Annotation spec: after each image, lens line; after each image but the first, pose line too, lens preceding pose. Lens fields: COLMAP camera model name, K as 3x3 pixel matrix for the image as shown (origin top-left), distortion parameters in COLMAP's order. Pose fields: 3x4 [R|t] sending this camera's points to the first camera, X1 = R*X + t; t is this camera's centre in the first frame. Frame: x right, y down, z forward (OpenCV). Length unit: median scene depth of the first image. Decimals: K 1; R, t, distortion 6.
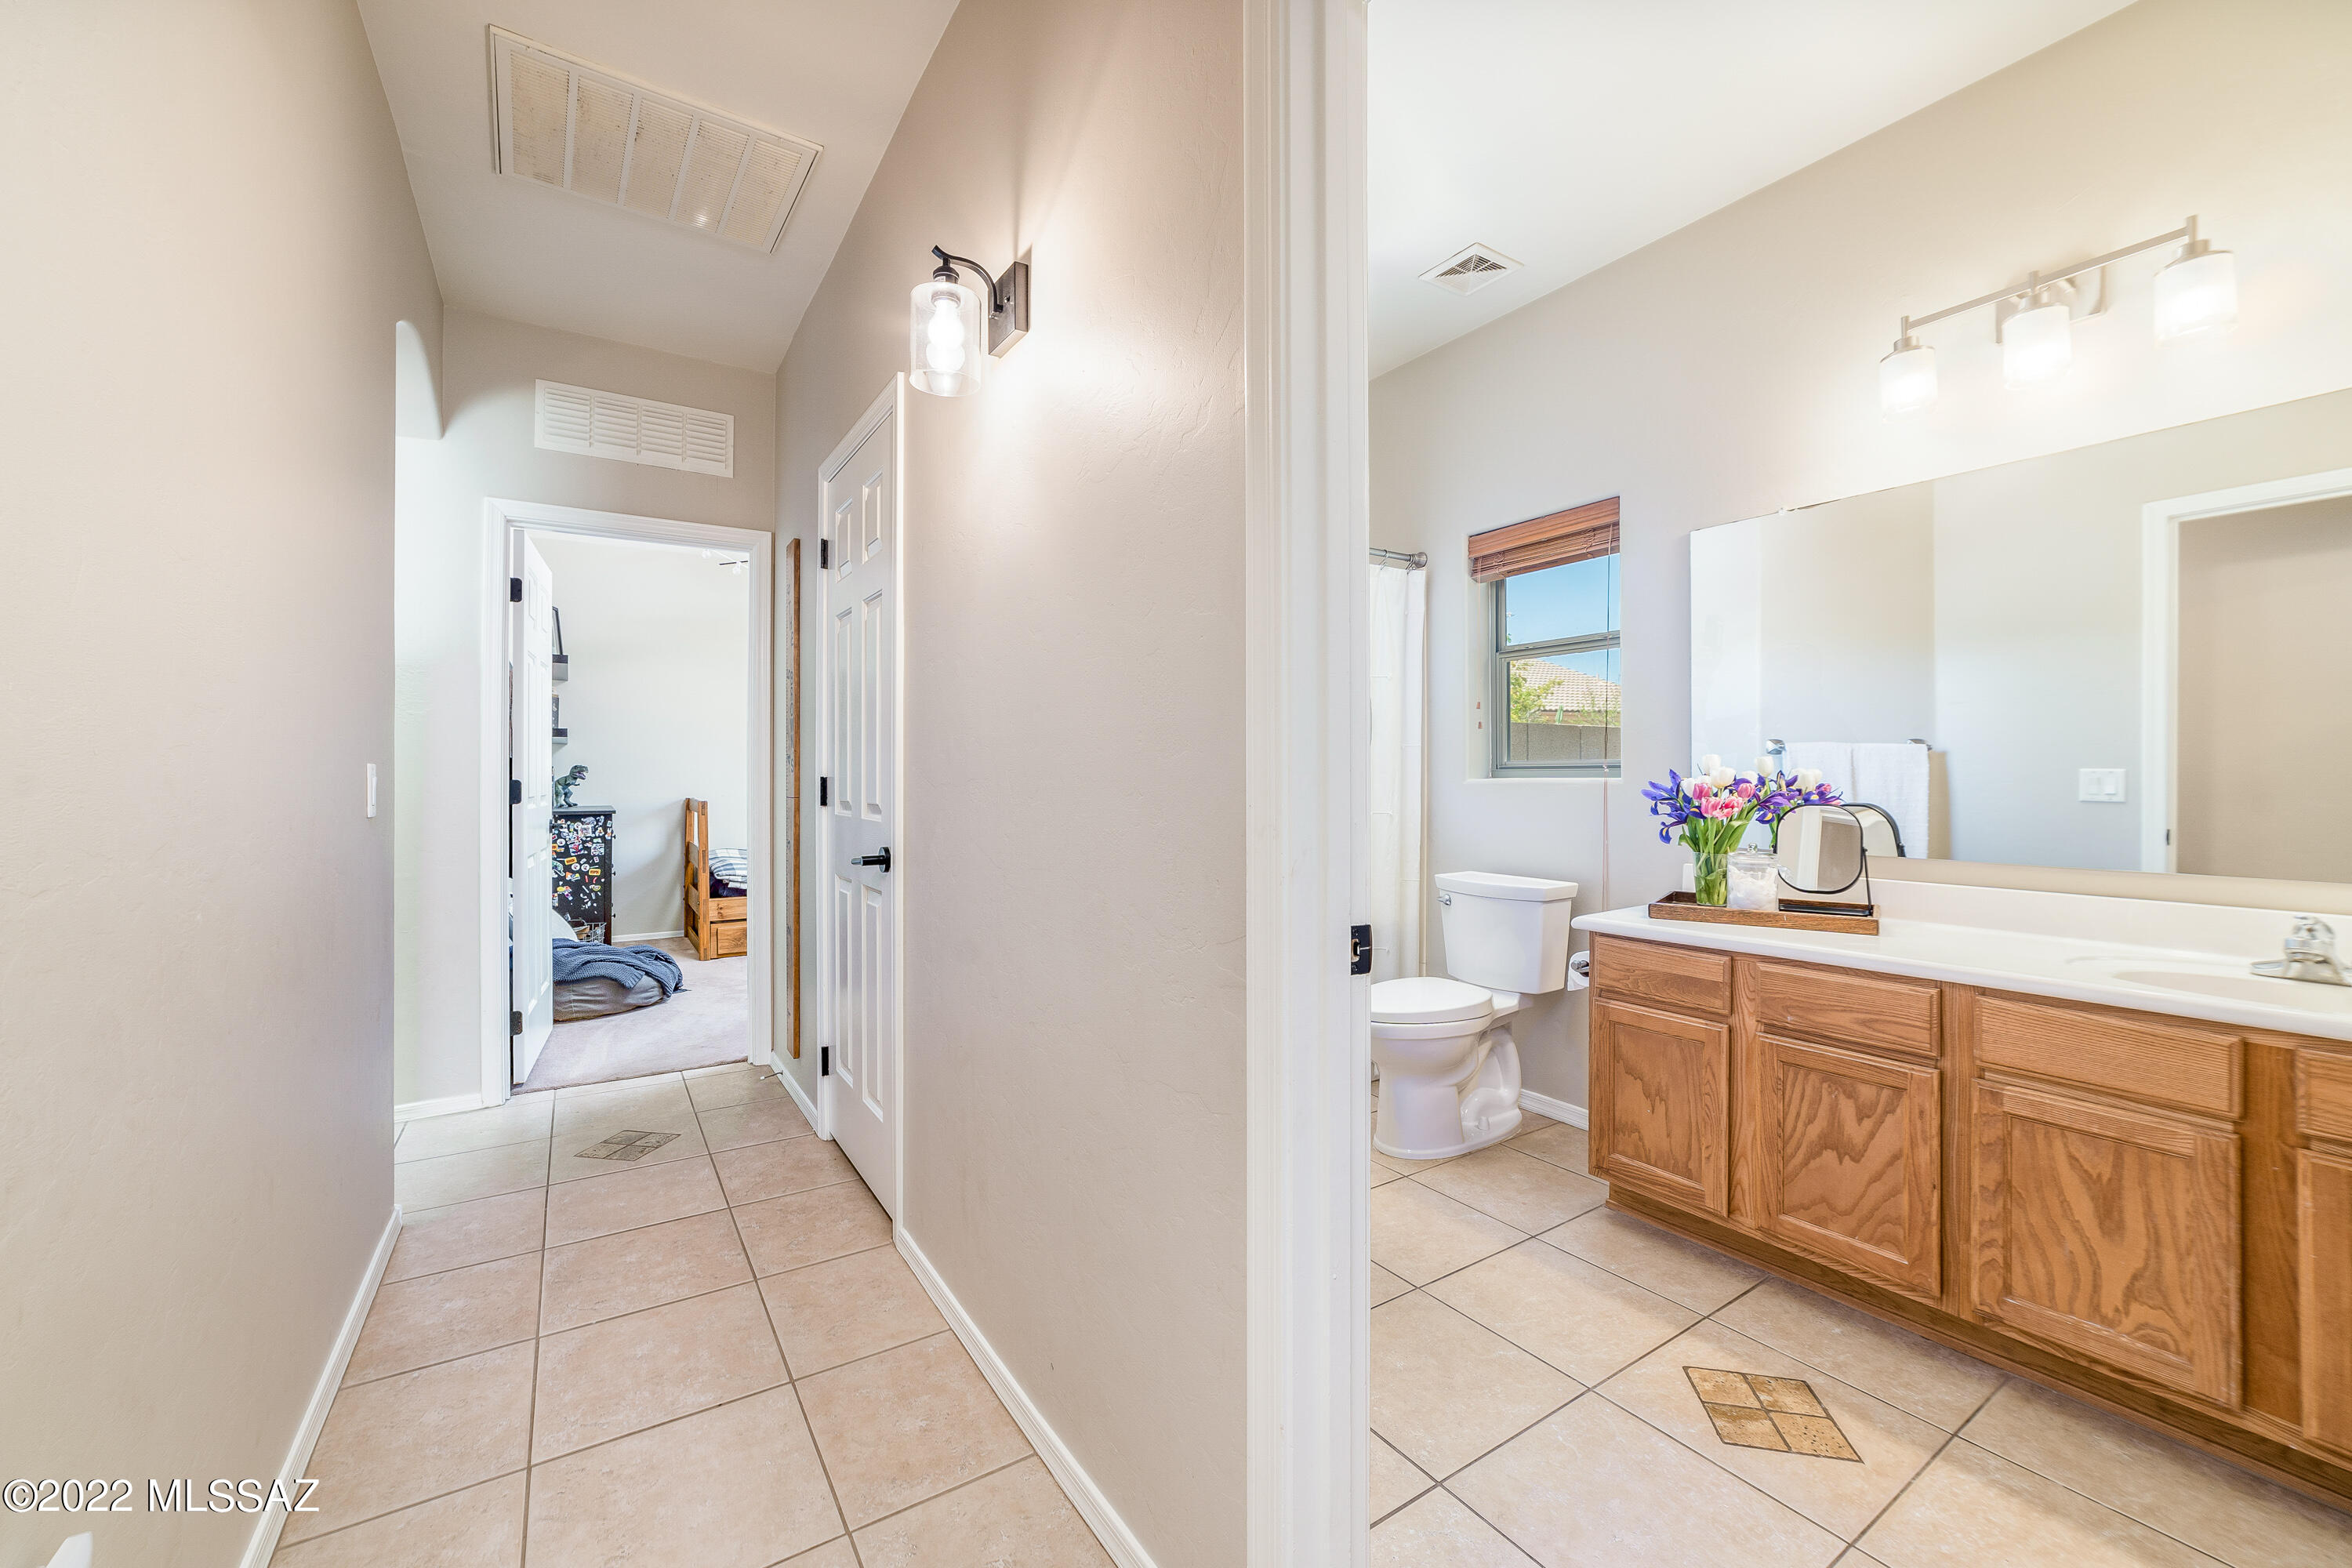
lens RADIAL K [[910.5, 0, 1181.2], [0, 910.5, 775.3], [0, 0, 1]] dist [0.001603, 0.003229]
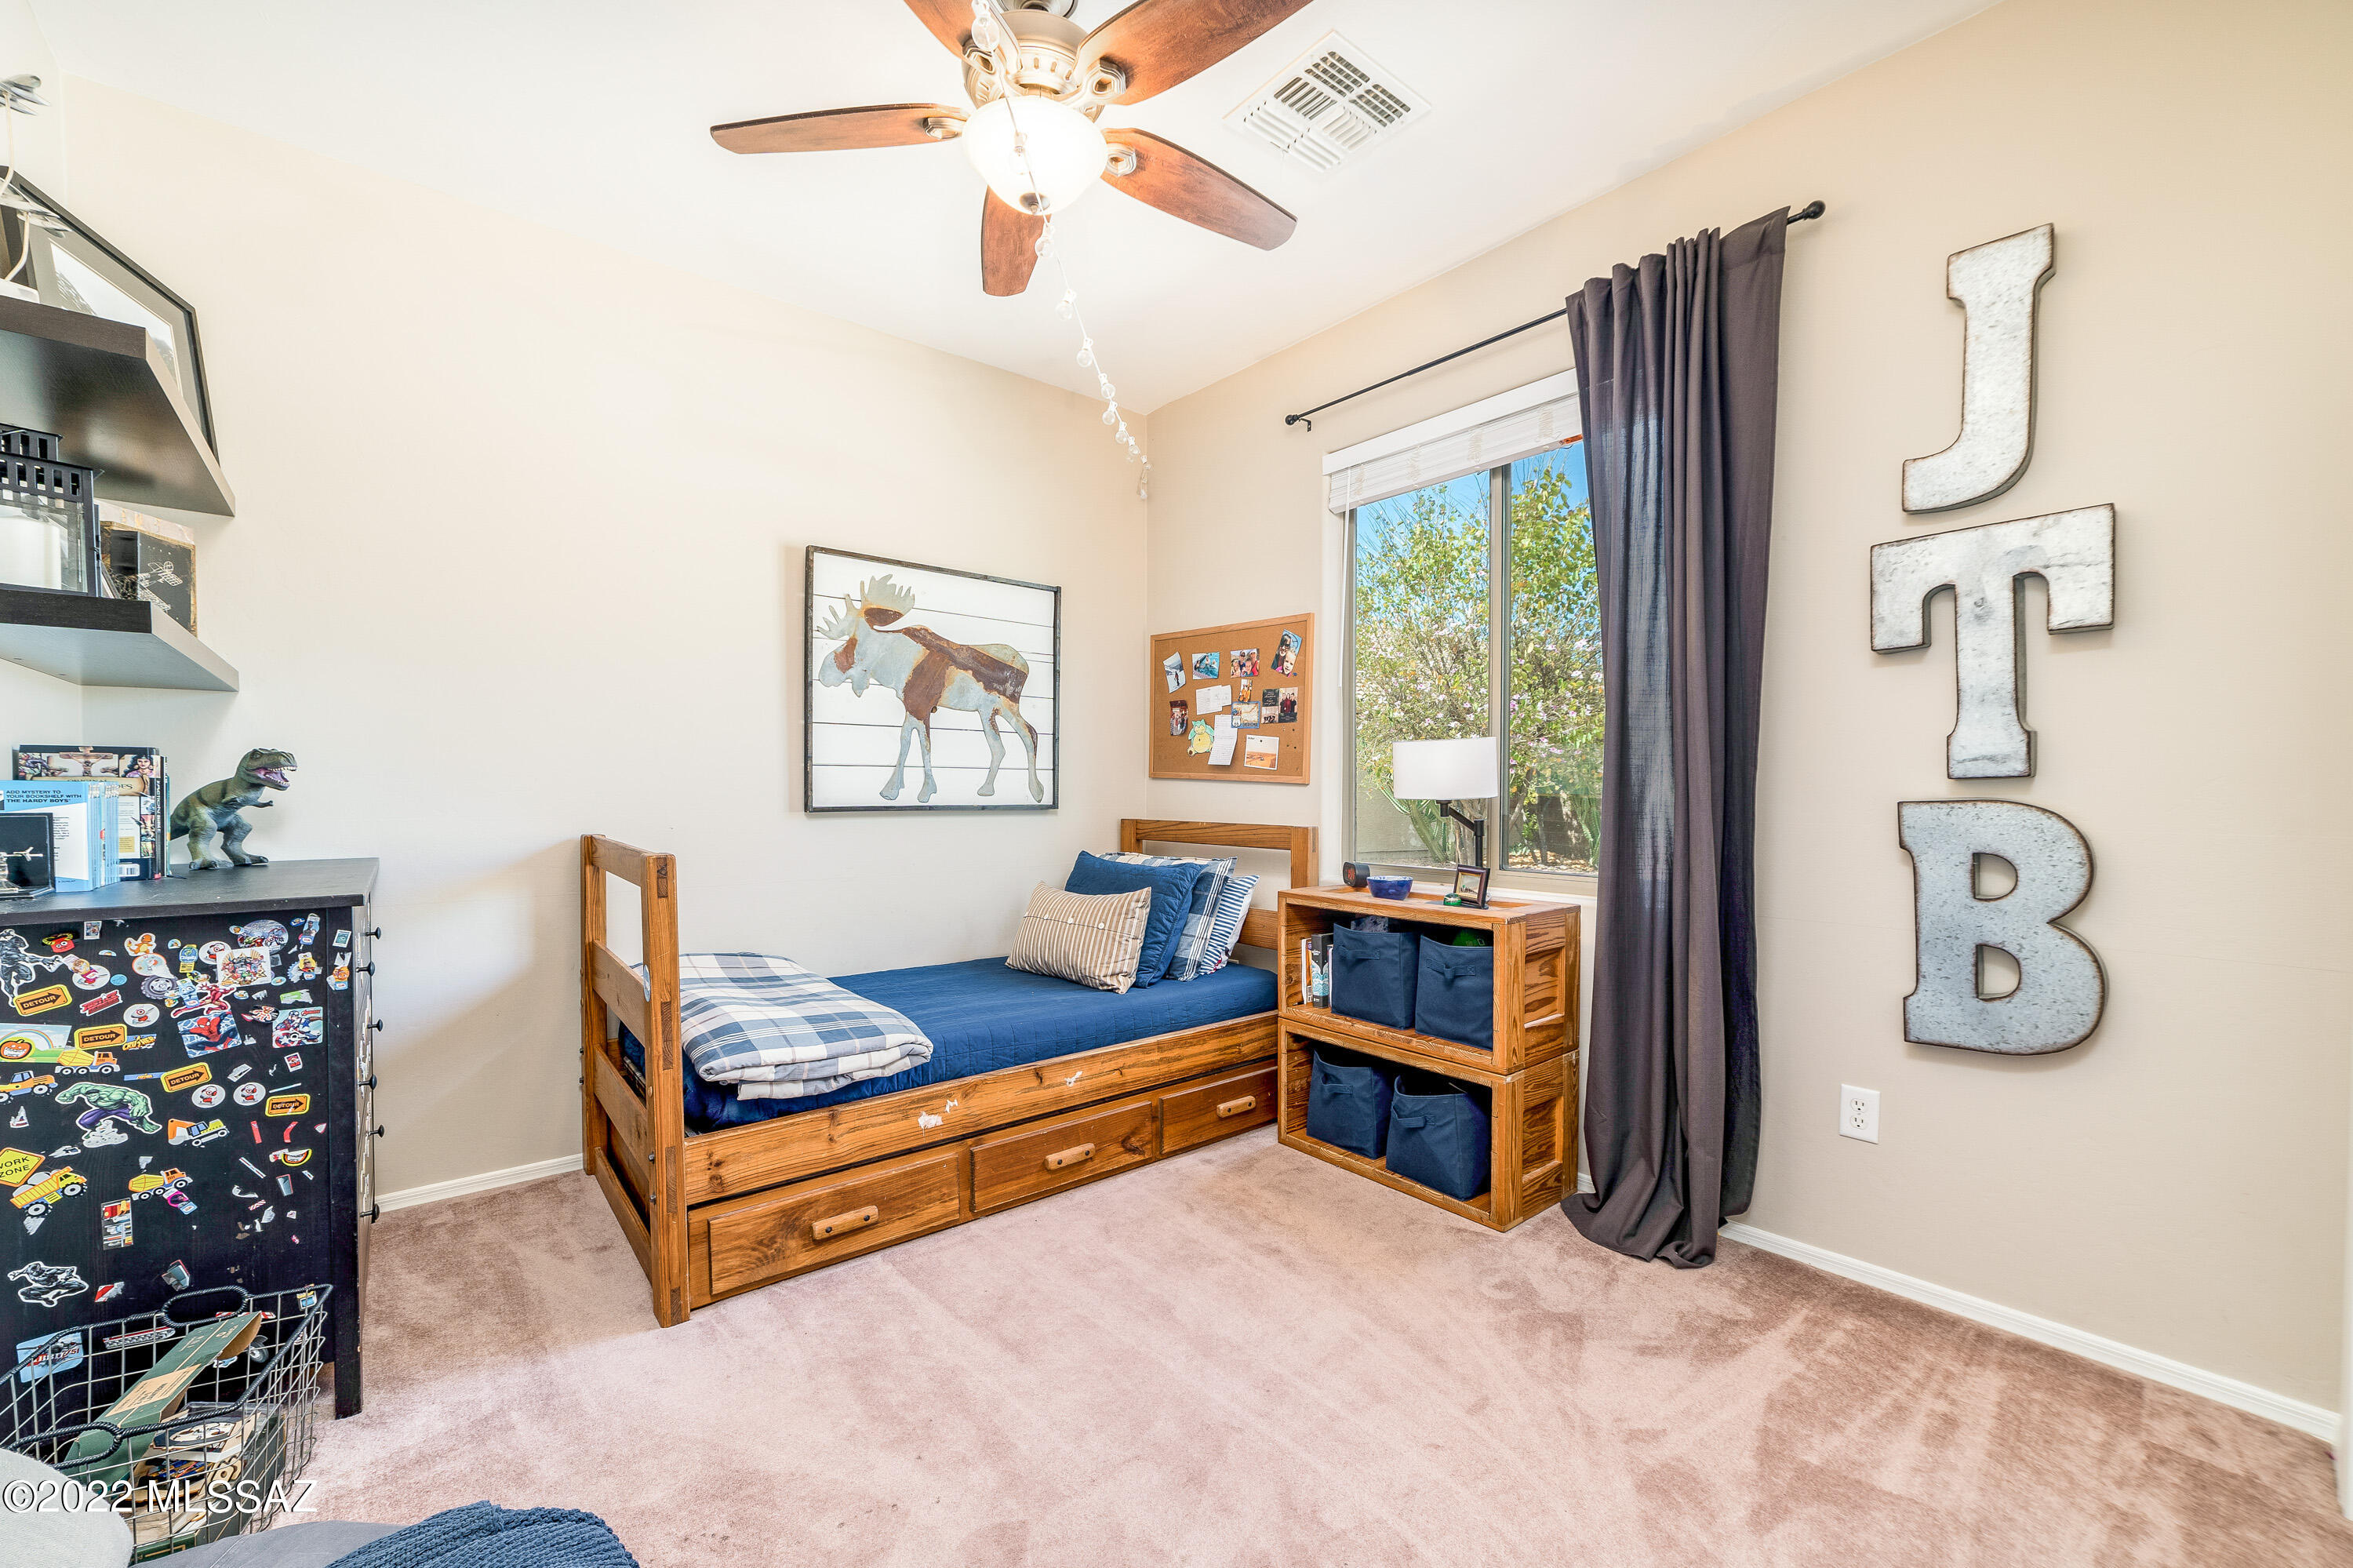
lens RADIAL K [[910.9, 0, 1189.6], [0, 910.9, 802.6], [0, 0, 1]] dist [0.001603, 0.003229]
pose [[0.991459, -0.004055, 0.130353, -0.355721], [0.001275, 0.999770, 0.021405, 0.002397], [-0.130410, -0.021056, 0.991237, 0.607530]]
